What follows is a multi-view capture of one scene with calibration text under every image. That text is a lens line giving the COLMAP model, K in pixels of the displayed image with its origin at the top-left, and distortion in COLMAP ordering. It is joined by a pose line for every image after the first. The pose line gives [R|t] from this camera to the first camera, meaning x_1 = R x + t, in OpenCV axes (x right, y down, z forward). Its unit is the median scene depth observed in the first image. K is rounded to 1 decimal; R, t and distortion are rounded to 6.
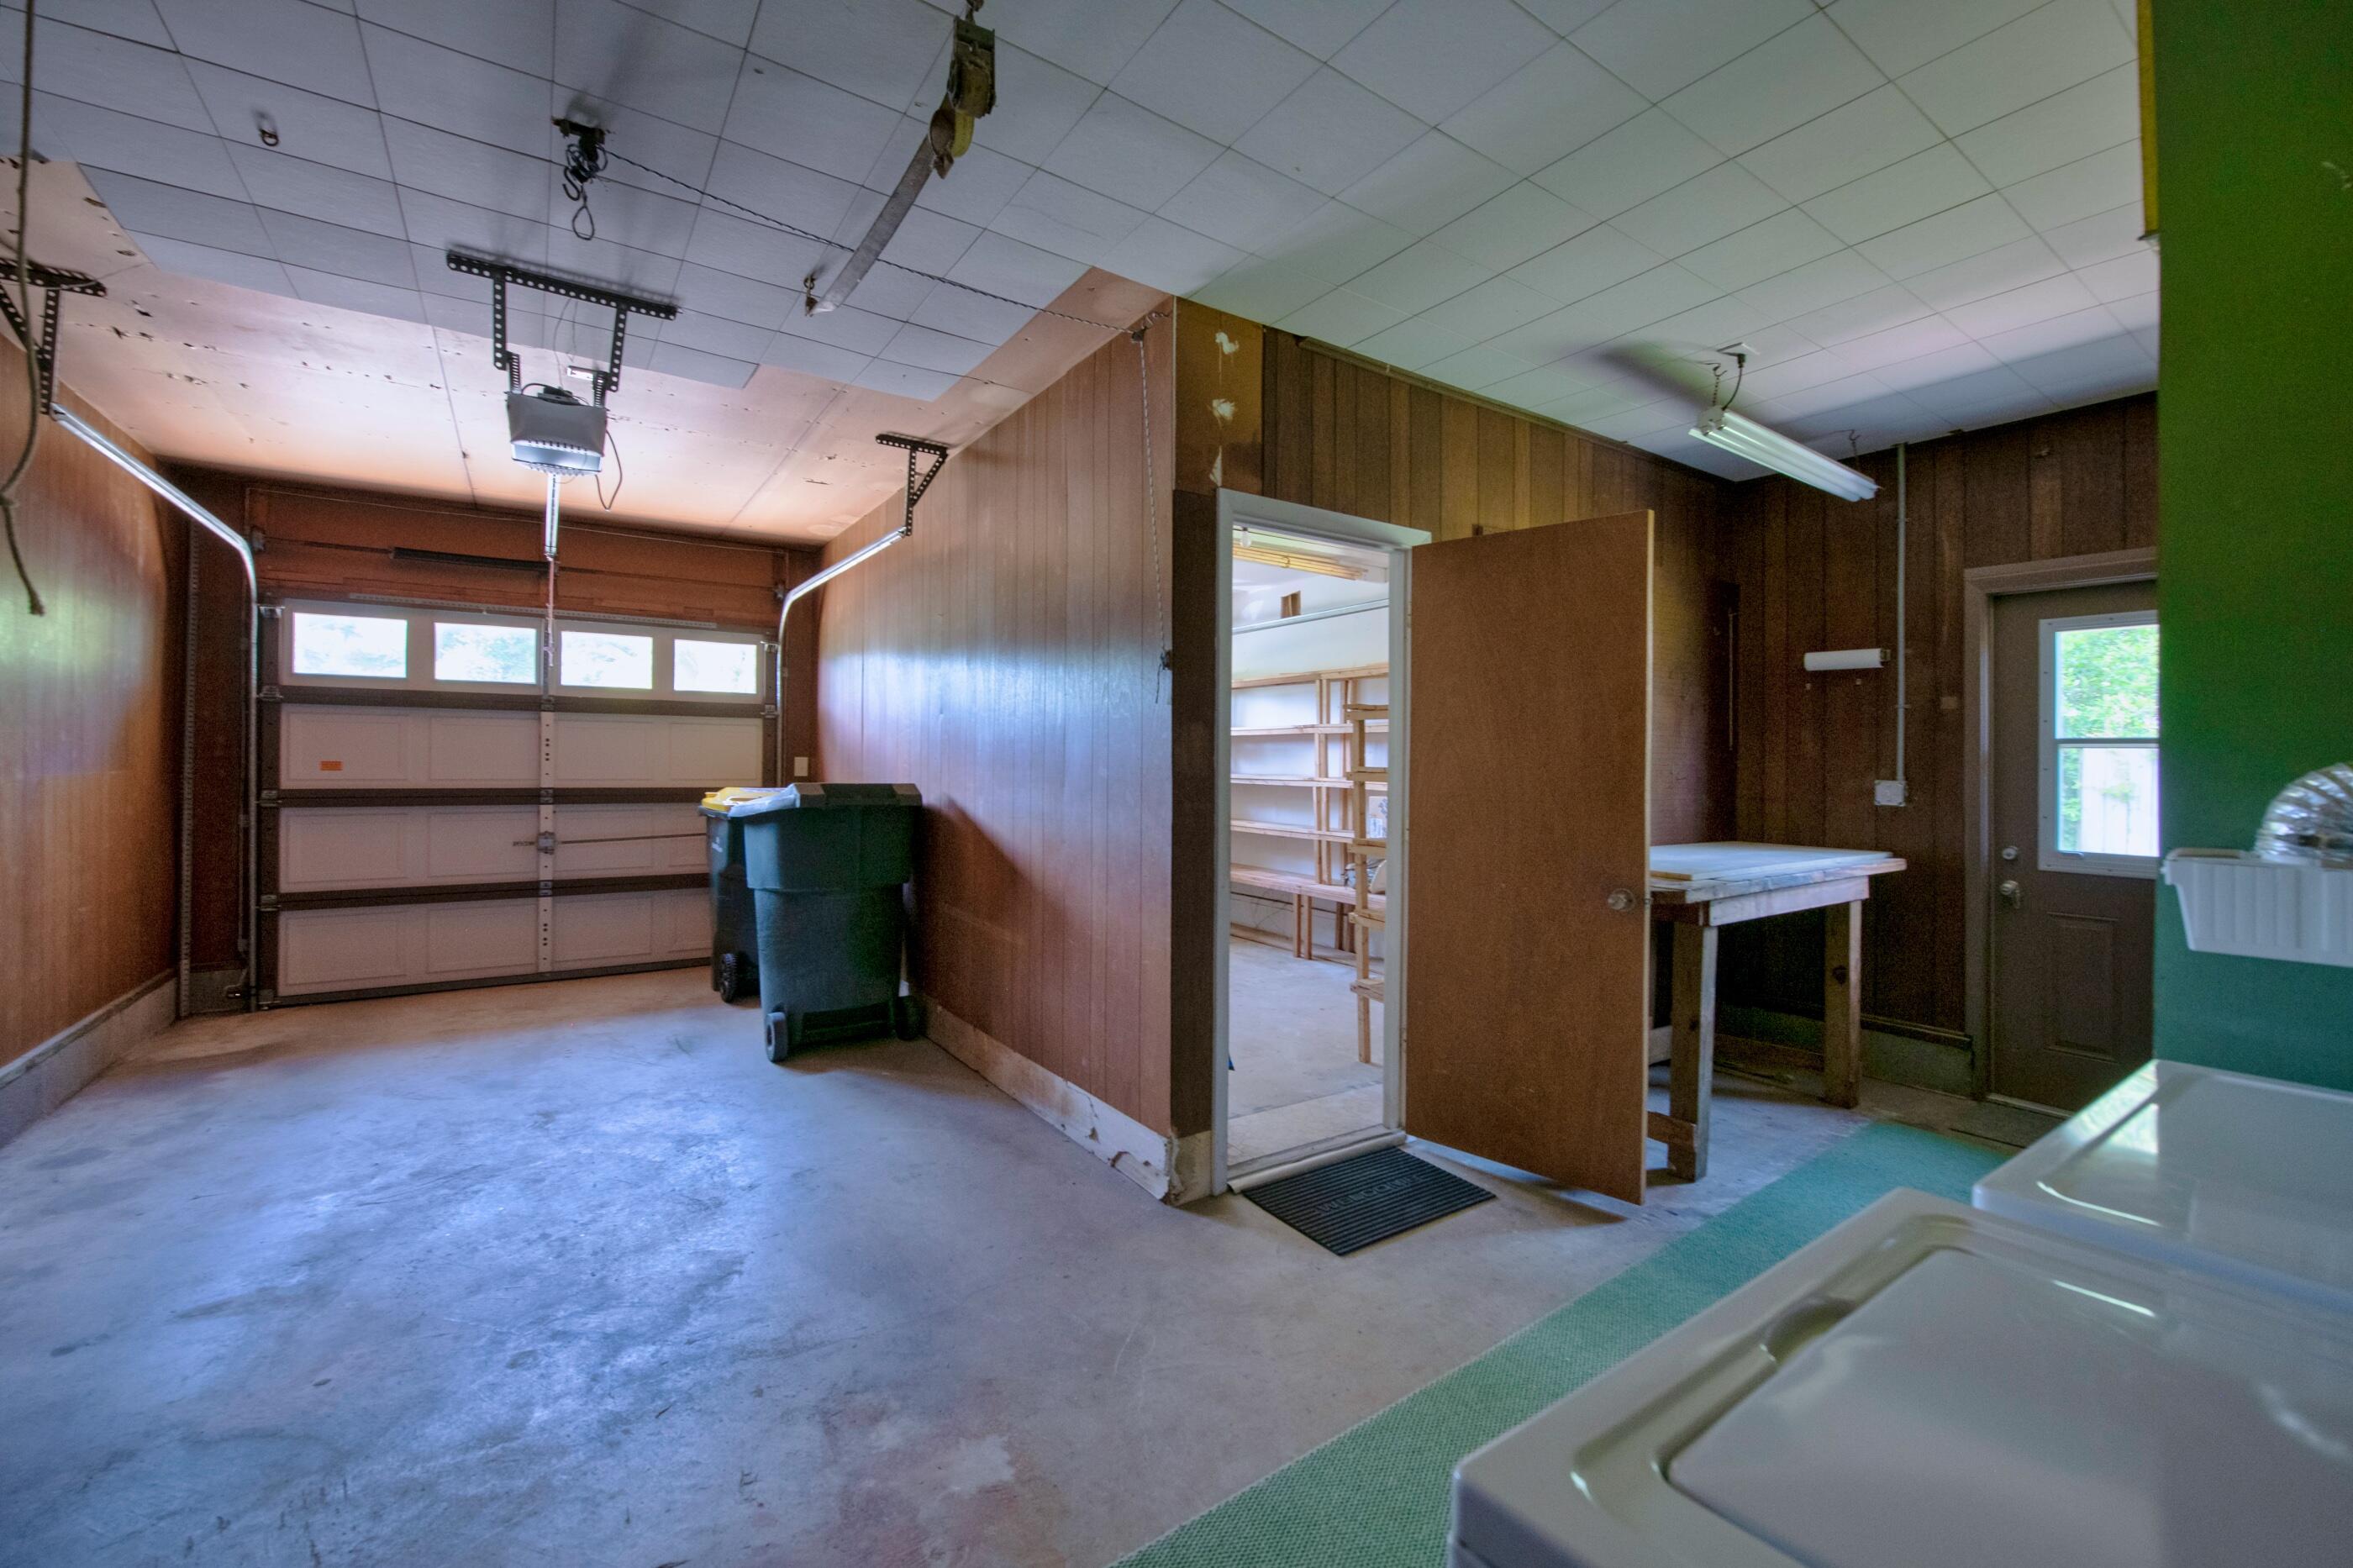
lens RADIAL K [[964.2, 0, 1179.0], [0, 964.2, 768.0], [0, 0, 1]] dist [0.003183, -0.004472]
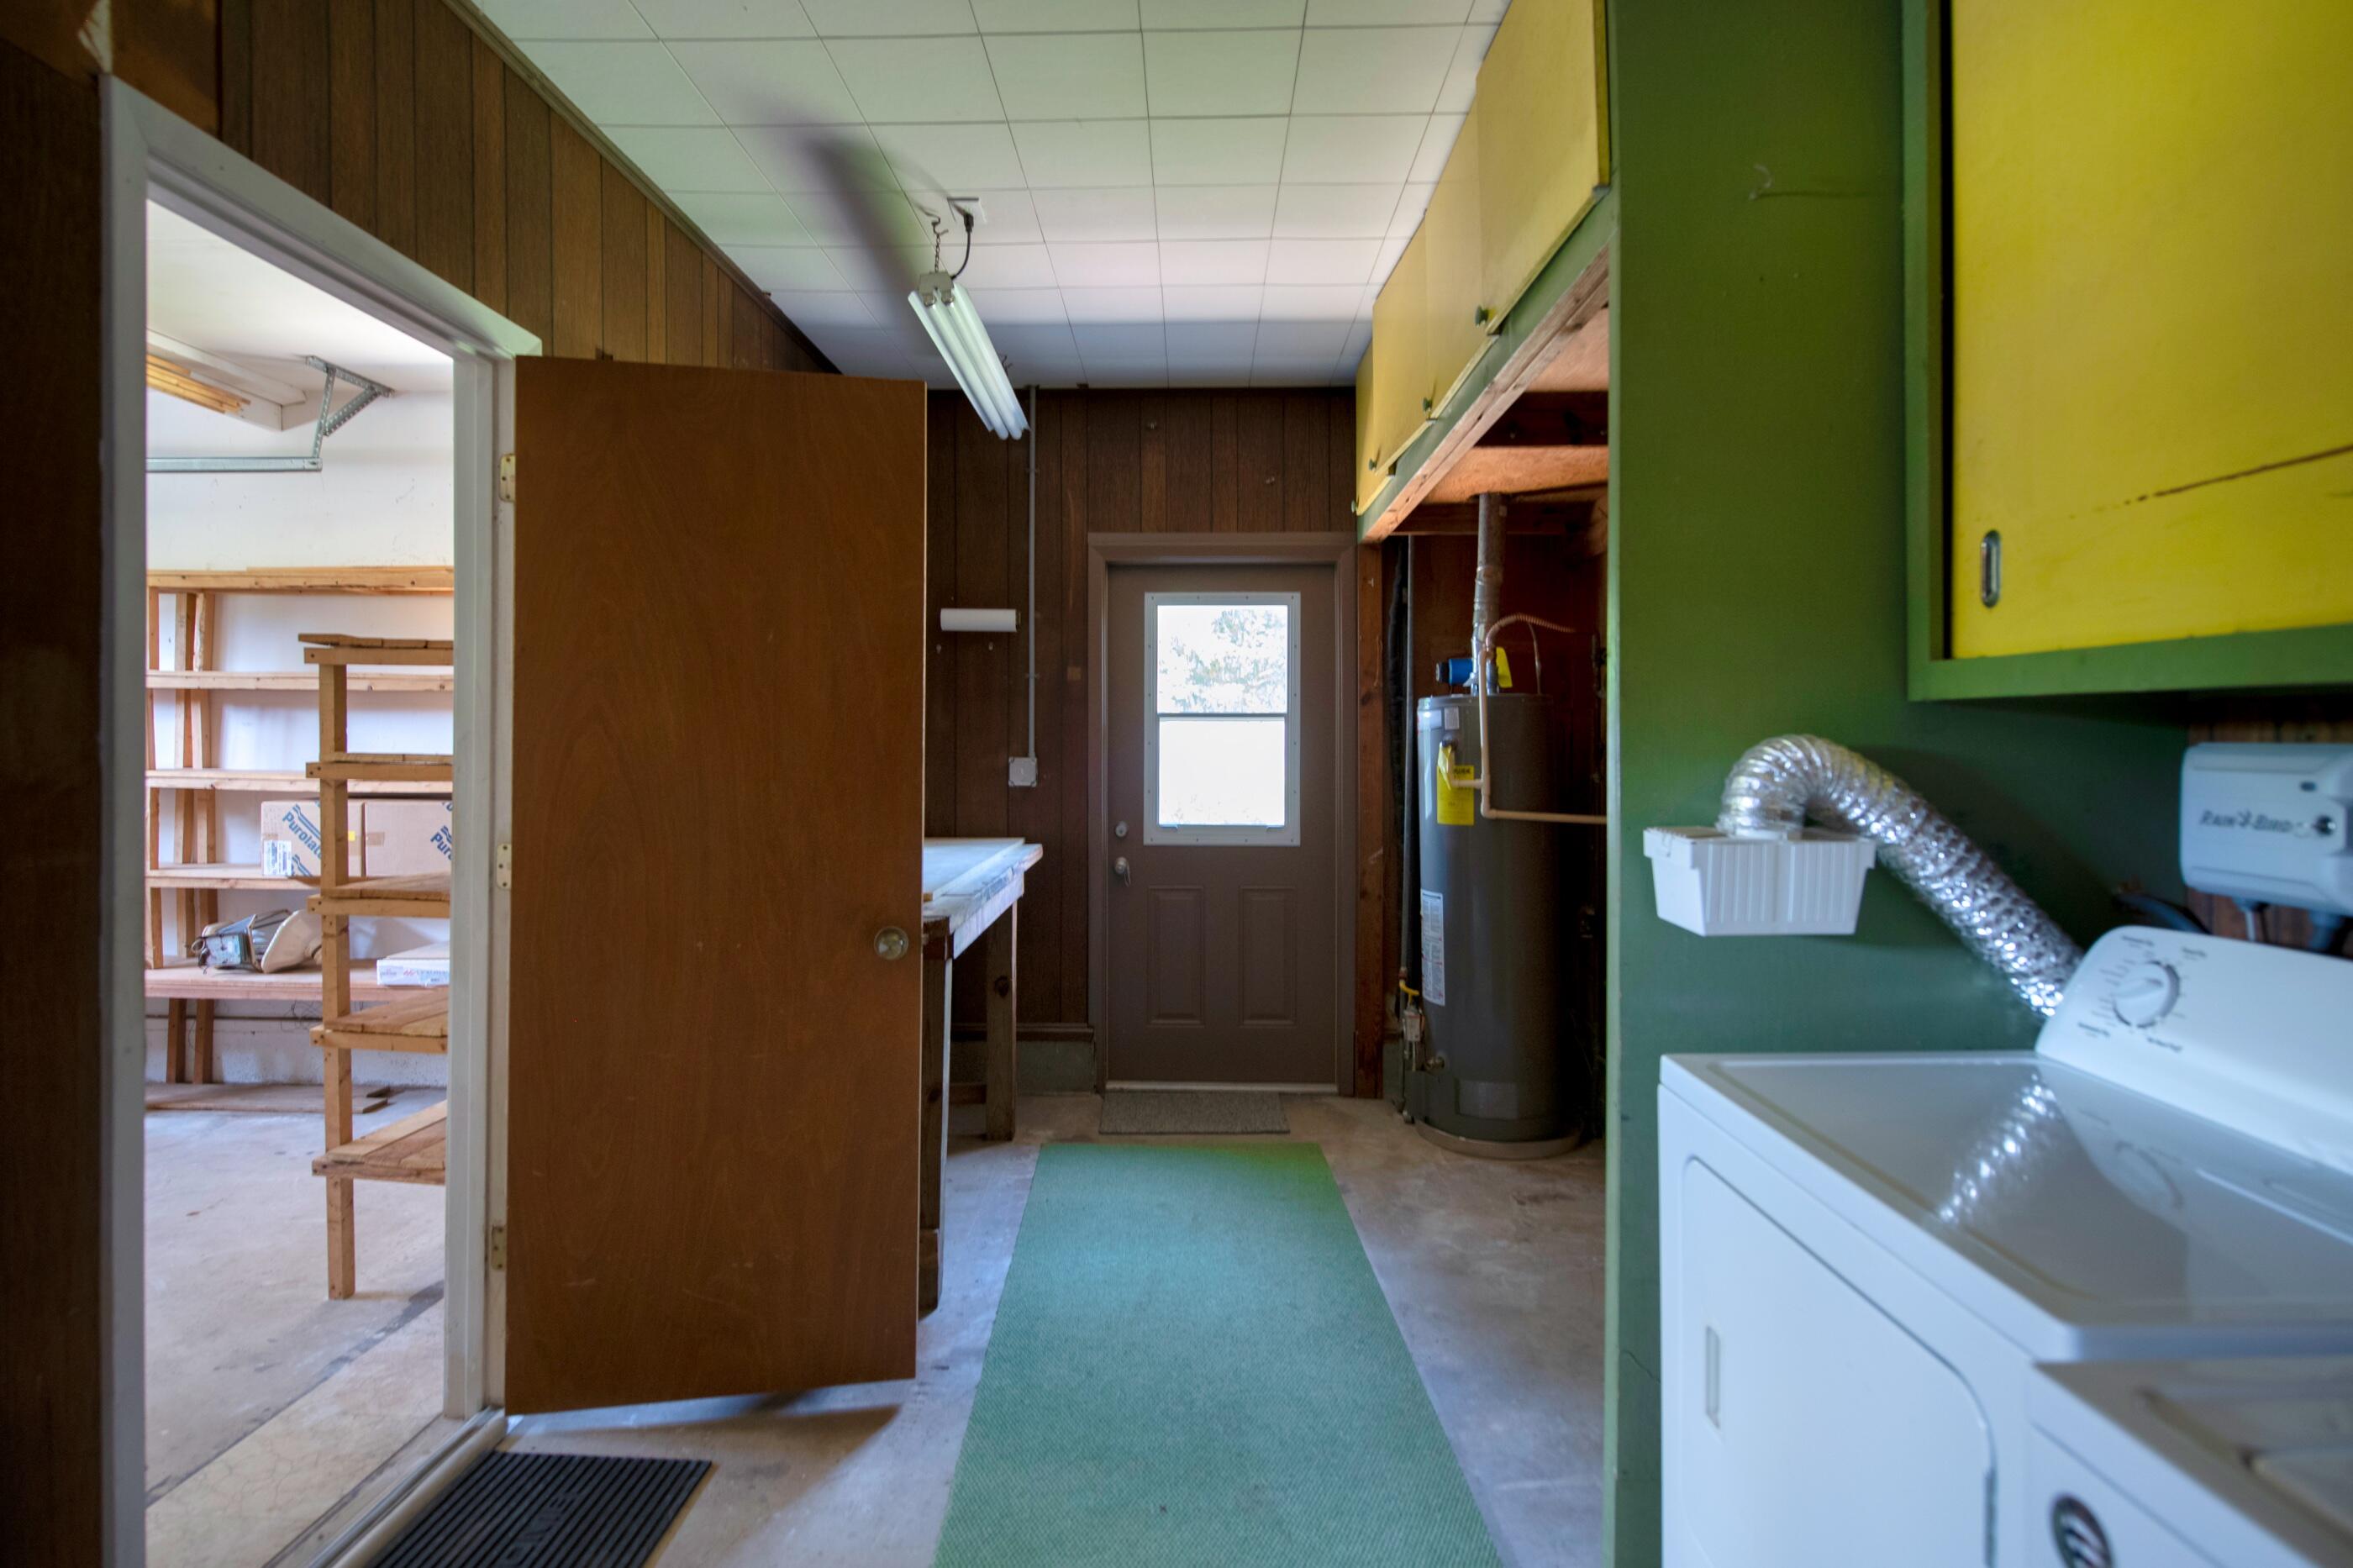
lens RADIAL K [[1181.4, 0, 1151.7], [0, 1181.4, 737.4], [0, 0, 1]] dist [0.001262, 0.004385]
pose [[0.599248, -0.005462, 0.800545, -0.076556], [0.011212, 0.999936, -0.001570, -0.003601], [-0.800485, 0.009917, 0.599271, 0.269970]]
